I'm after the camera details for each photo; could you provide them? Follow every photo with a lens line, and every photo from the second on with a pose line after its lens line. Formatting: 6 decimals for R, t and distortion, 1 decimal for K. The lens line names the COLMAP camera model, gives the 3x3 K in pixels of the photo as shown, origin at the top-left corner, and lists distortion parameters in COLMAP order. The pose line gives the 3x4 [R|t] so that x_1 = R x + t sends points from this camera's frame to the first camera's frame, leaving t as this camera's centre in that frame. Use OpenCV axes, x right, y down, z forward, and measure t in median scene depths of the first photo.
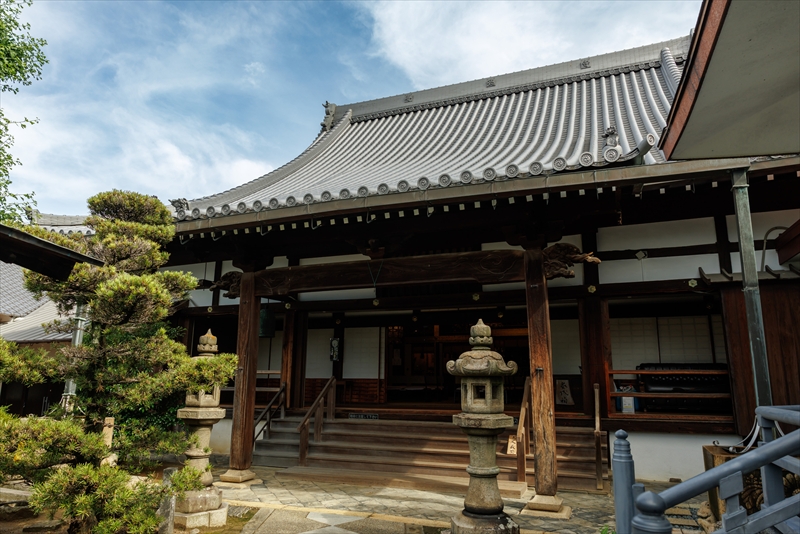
lens RADIAL K [[547.6, 0, 400.0], [0, 547.6, 267.0], [0, 0, 1]] dist [-0.004210, -0.001517]
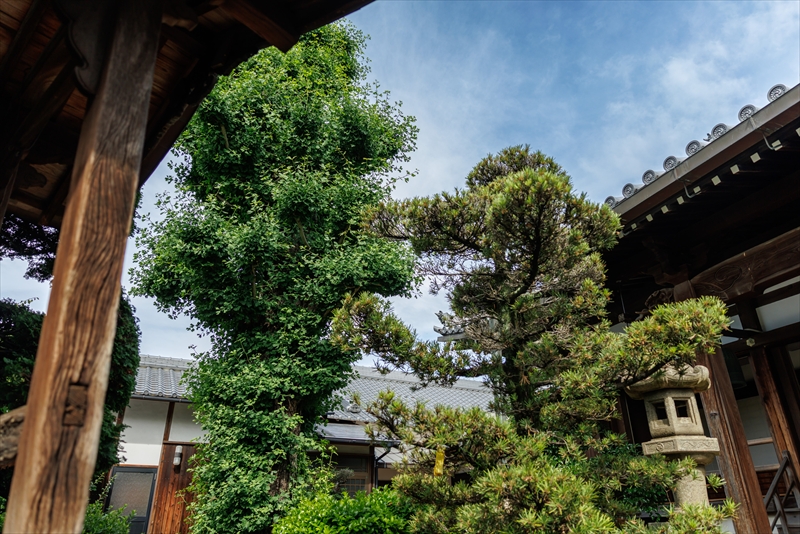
lens RADIAL K [[547.6, 0, 400.0], [0, 547.6, 267.0], [0, 0, 1]] dist [-0.004210, -0.001517]
pose [[0.746784, -0.308470, -0.589203, -0.166428], [0.150226, 0.941272, -0.302389, 0.214181], [0.647878, 0.137306, 0.749267, 0.278829]]
